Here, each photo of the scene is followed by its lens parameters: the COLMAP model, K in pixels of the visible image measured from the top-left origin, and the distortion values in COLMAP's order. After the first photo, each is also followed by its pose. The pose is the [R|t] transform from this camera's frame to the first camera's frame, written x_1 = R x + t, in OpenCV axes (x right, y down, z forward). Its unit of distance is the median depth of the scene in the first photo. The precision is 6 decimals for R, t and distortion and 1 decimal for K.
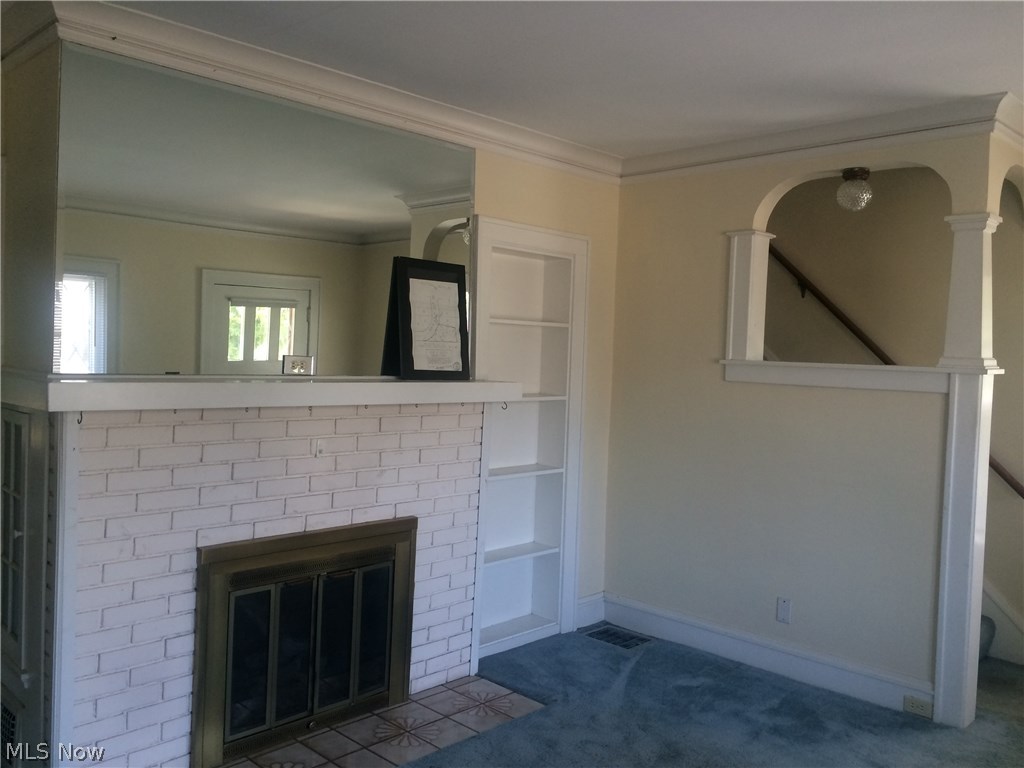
lens RADIAL K [[860.5, 0, 511.8], [0, 860.5, 382.3], [0, 0, 1]] dist [0.037581, -0.027014]
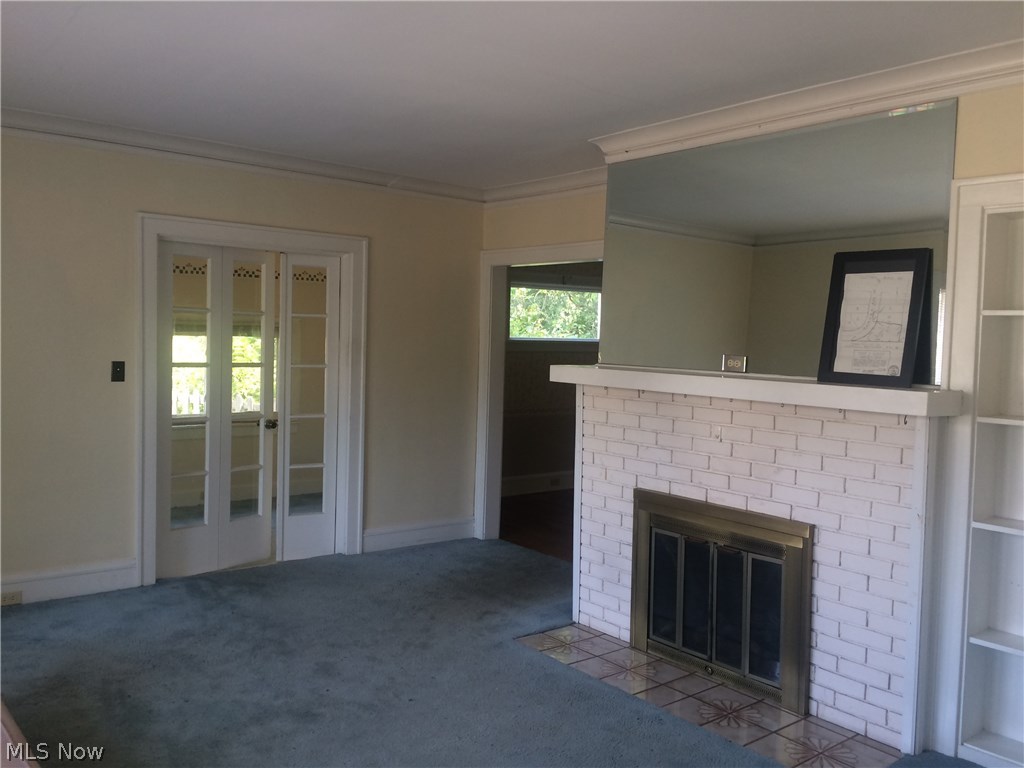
lens RADIAL K [[860.5, 0, 511.3], [0, 860.5, 385.7], [0, 0, 1]] dist [0.037581, -0.027014]
pose [[-0.112167, 0.020954, -0.993468, 0.866058], [-0.069396, 0.997171, 0.028868, -0.002109], [0.991263, 0.072181, -0.110395, 0.761450]]
